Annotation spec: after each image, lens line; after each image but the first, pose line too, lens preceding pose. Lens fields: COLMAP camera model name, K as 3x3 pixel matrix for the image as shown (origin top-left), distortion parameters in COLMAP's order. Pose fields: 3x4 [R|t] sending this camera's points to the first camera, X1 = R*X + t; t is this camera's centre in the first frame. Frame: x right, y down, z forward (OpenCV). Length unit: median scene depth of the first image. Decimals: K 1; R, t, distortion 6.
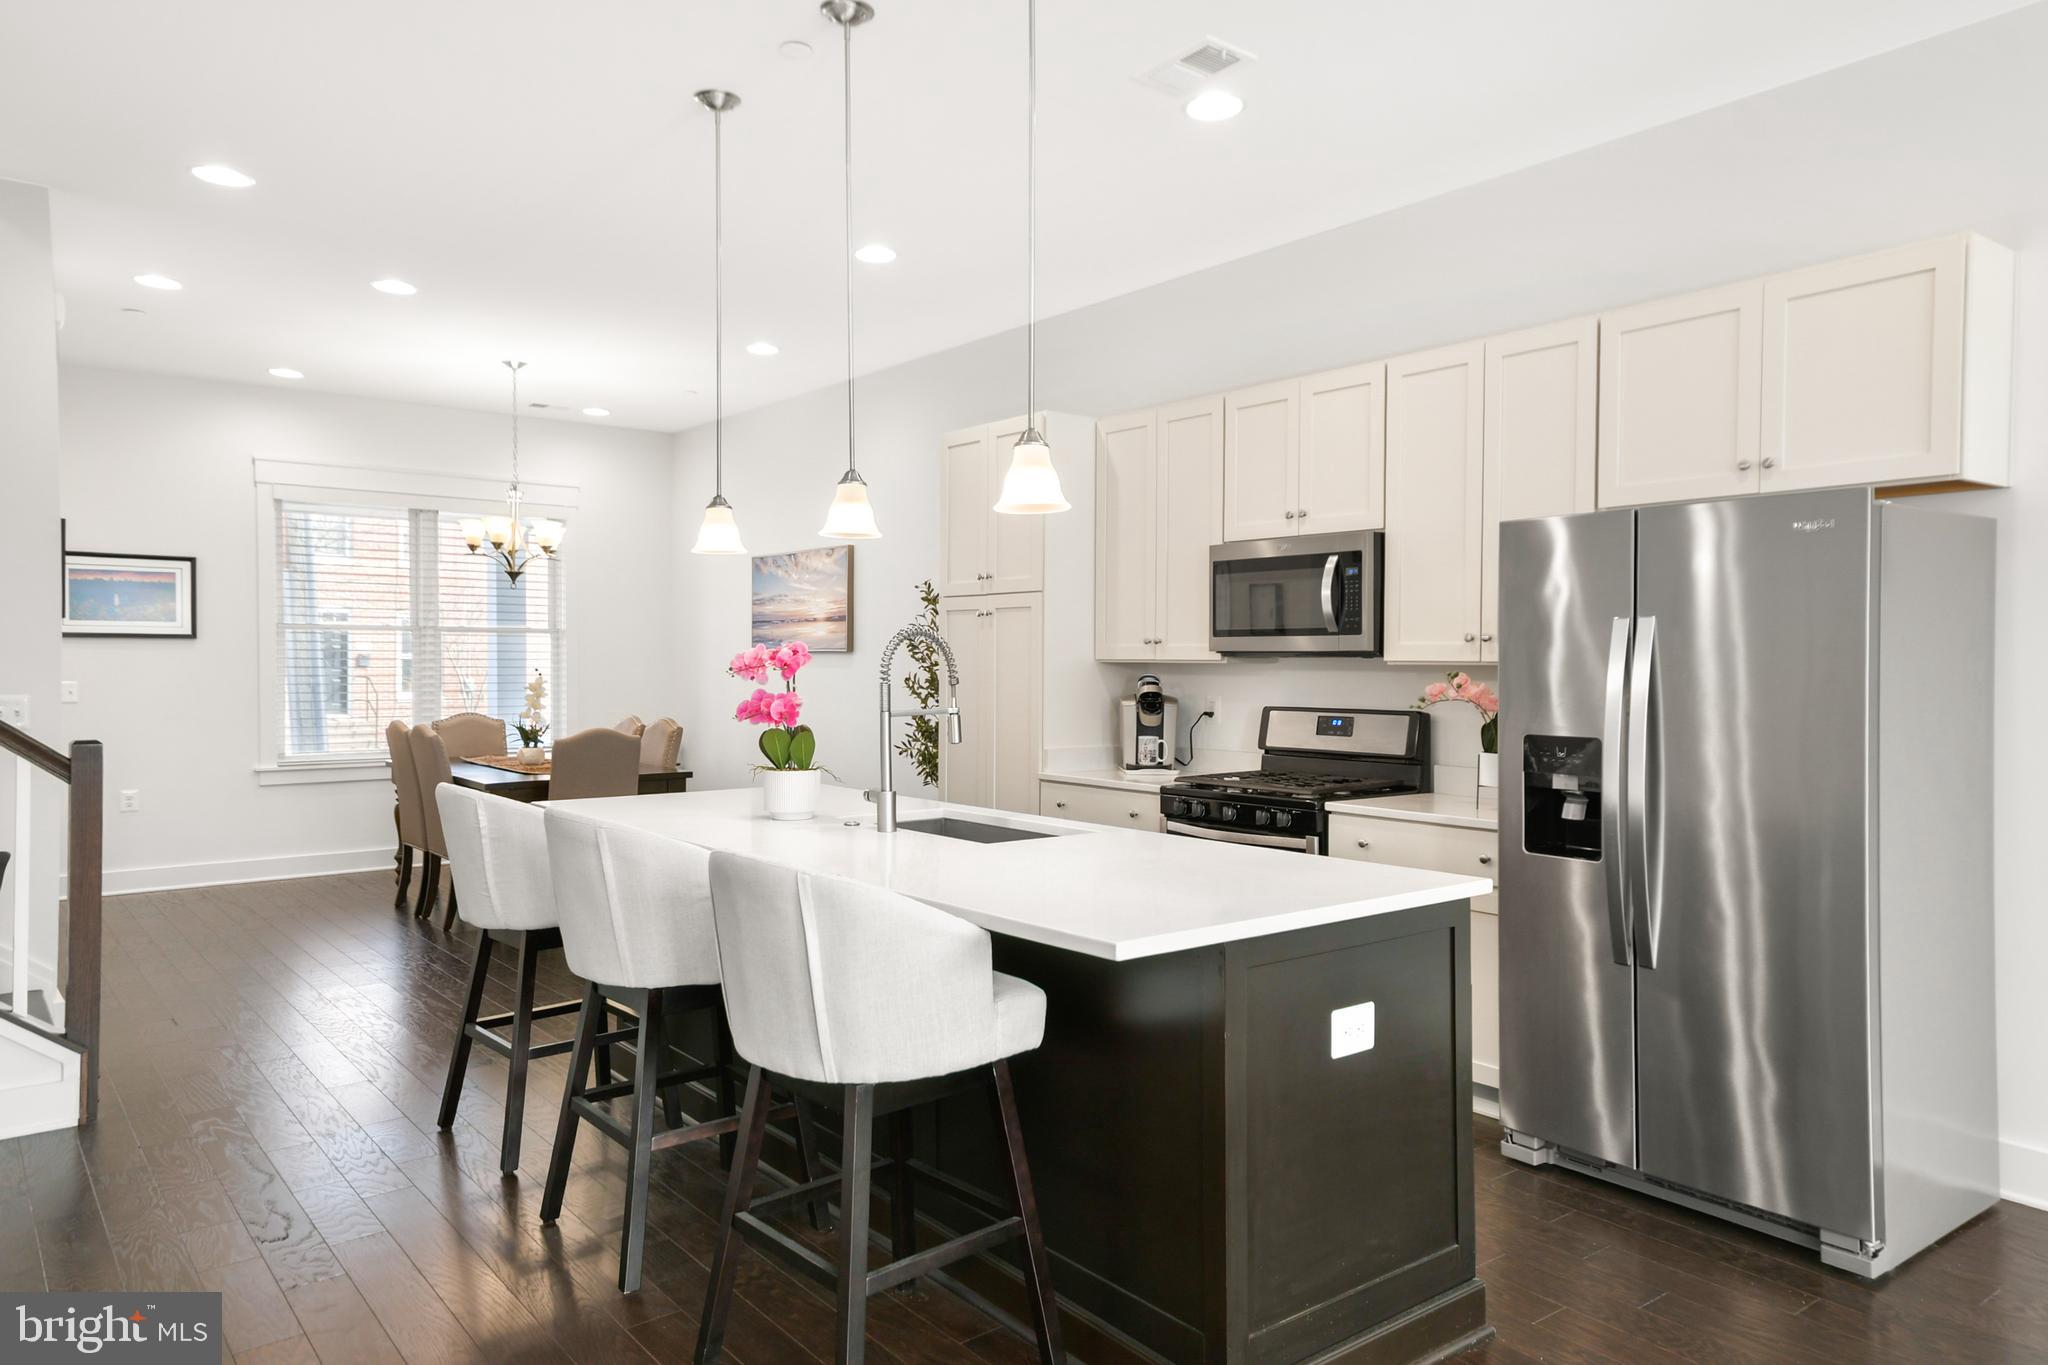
lens RADIAL K [[1333.2, 0, 1041.1], [0, 1333.2, 665.8], [0, 0, 1]] dist [0.045861, 0.001804]
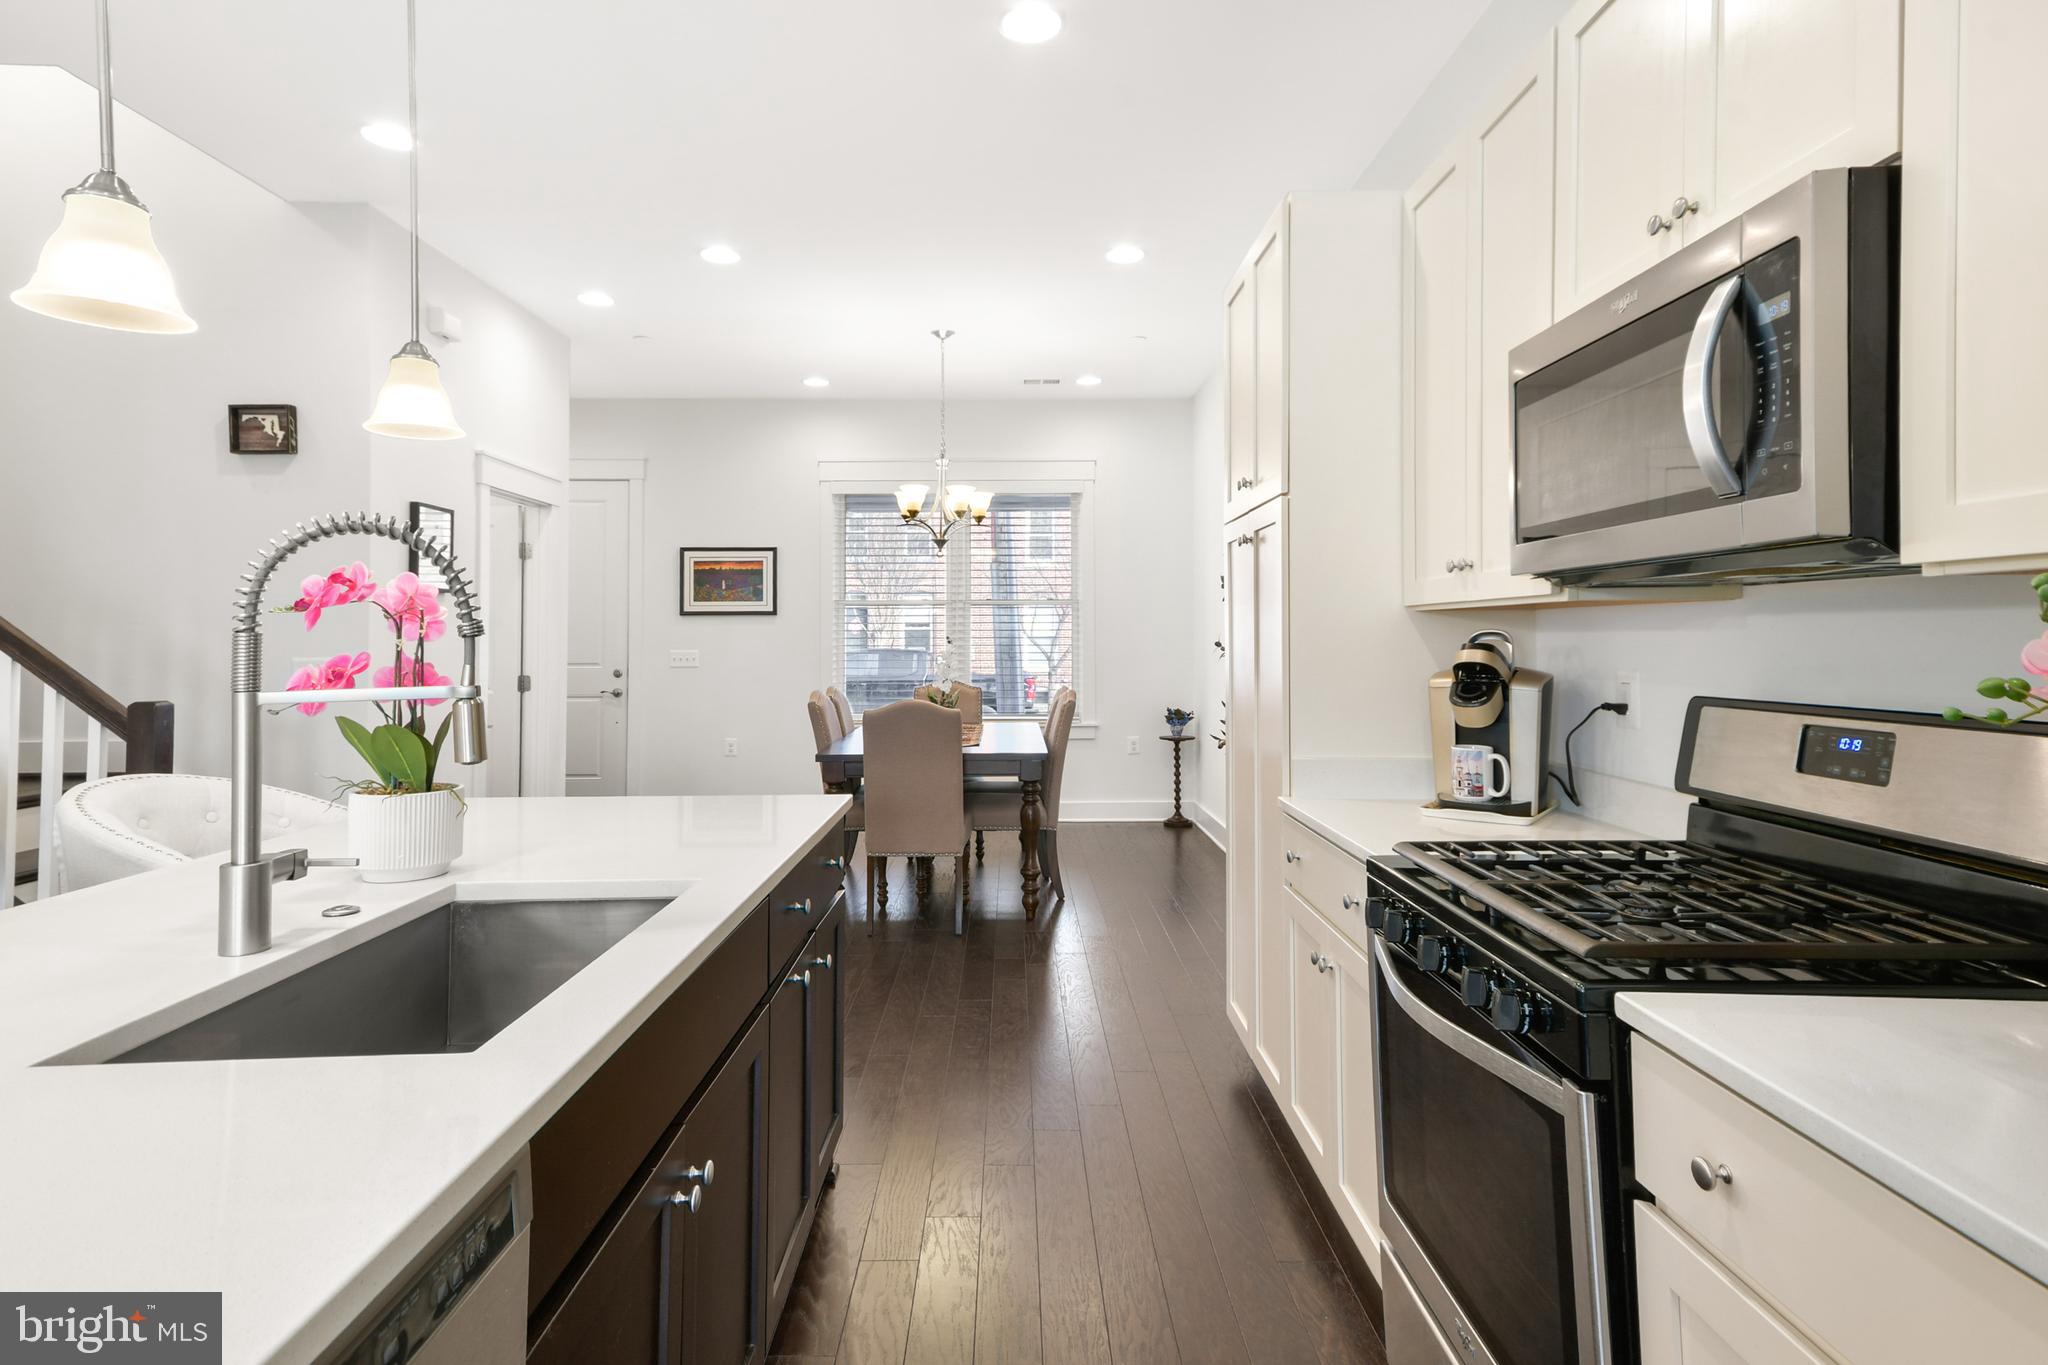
lens RADIAL K [[1091.1, 0, 1013.9], [0, 1091.1, 612.4], [0, 0, 1]] dist [0.034752, -0.000386]
pose [[0.778765, -0.022177, -0.626923, 0.209556], [0.003926, 0.999528, -0.030481, 0.012052], [0.627303, 0.021276, 0.778484, 0.537428]]
